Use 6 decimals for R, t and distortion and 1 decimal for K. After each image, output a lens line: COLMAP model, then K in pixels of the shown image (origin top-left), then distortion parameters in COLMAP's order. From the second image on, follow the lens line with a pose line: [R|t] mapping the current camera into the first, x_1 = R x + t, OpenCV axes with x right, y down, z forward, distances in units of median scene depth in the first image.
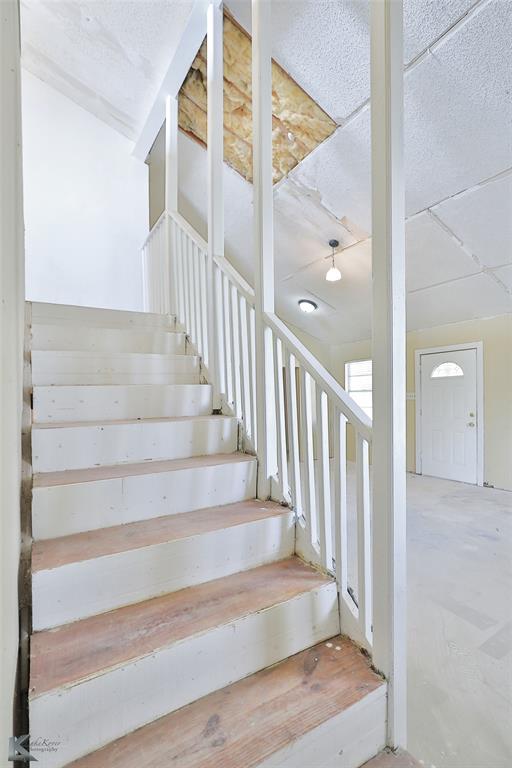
lens RADIAL K [[368.1, 0, 259.3], [0, 368.1, 396.6], [0, 0, 1]] dist [-0.003185, -0.000897]
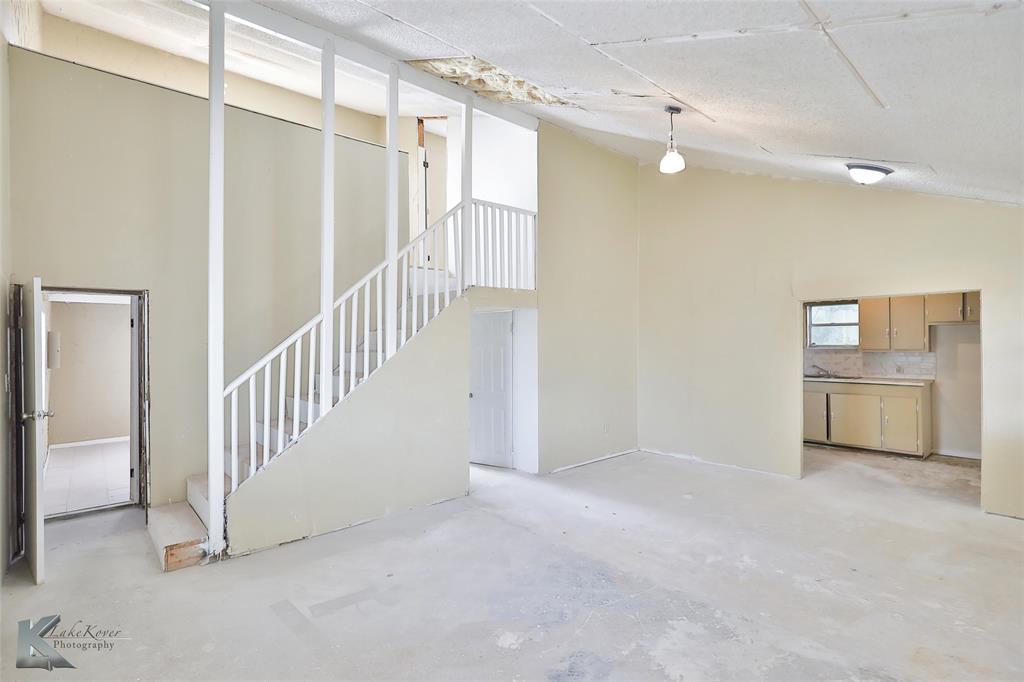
lens RADIAL K [[490.8, 0, 512.0], [0, 490.8, 341.0], [0, 0, 1]] dist [-0.003185, -0.000897]
pose [[0.183525, 0.020151, -0.982809, 0.839504], [0.006149, 0.999747, 0.021647, -0.053593], [0.982996, -0.010017, 0.183354, 0.544173]]
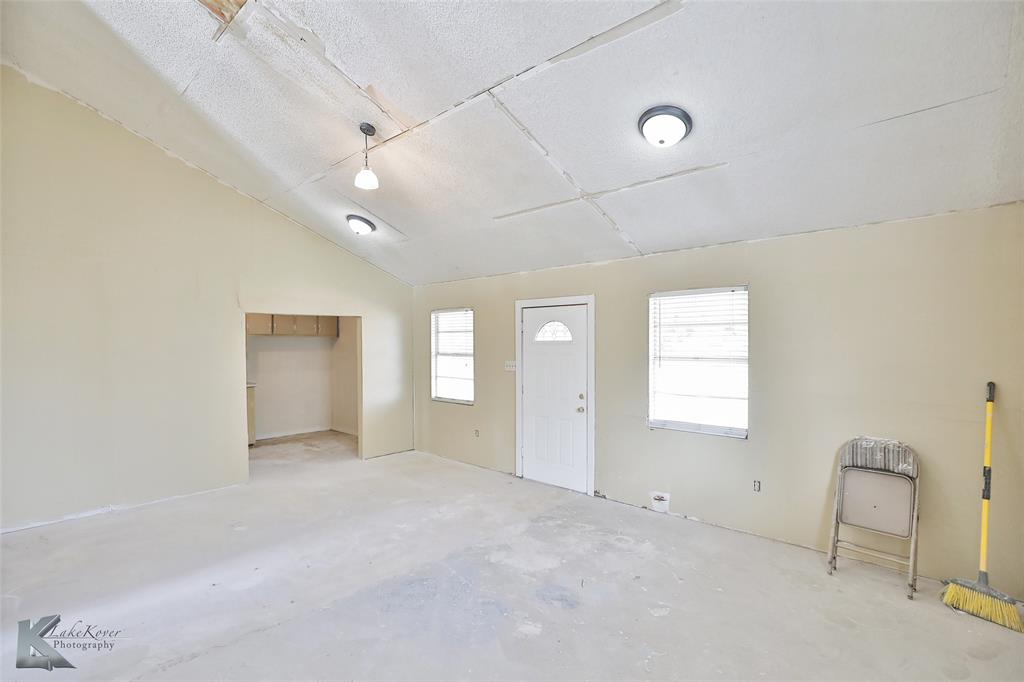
lens RADIAL K [[490.8, 0, 512.0], [0, 490.8, 341.0], [0, 0, 1]] dist [-0.003185, -0.000897]
pose [[0.961802, 0.017863, 0.273163, 0.190107], [-0.016492, 0.999837, -0.007315, -0.050297], [-0.273249, 0.002530, 0.961940, 0.121161]]
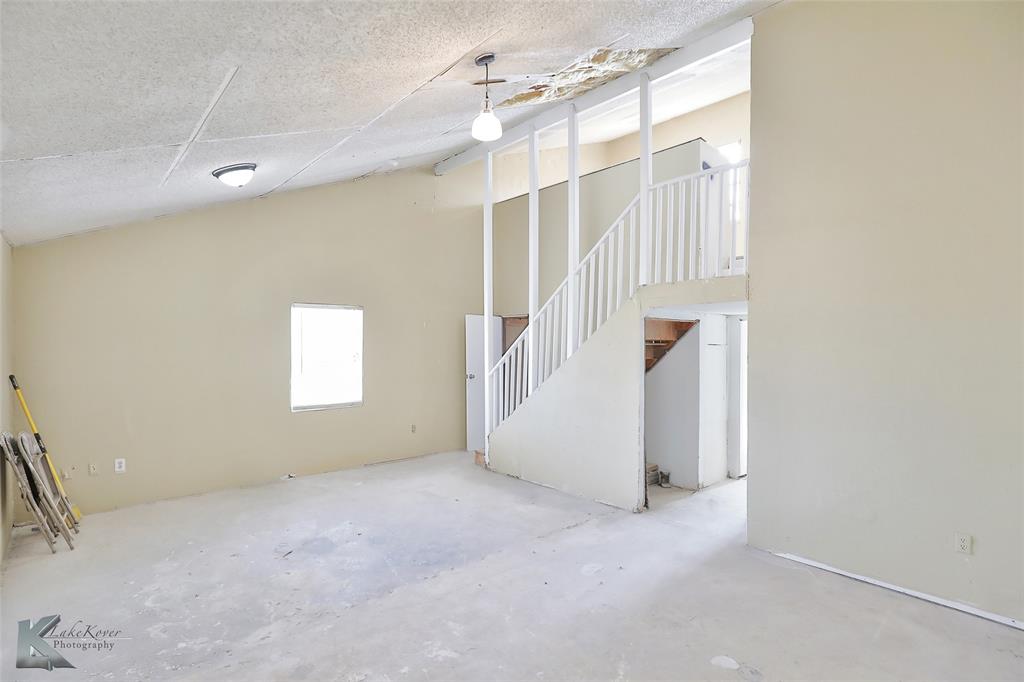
lens RADIAL K [[508.2, 0, 512.0], [0, 508.2, 341.0], [0, 0, 1]] dist [-0.003522, -0.000436]
pose [[-0.981250, 0.020305, -0.191665, 0.270768], [0.019862, 0.999794, 0.004234, -0.049716], [0.191712, 0.000347, -0.981451, 1.493314]]
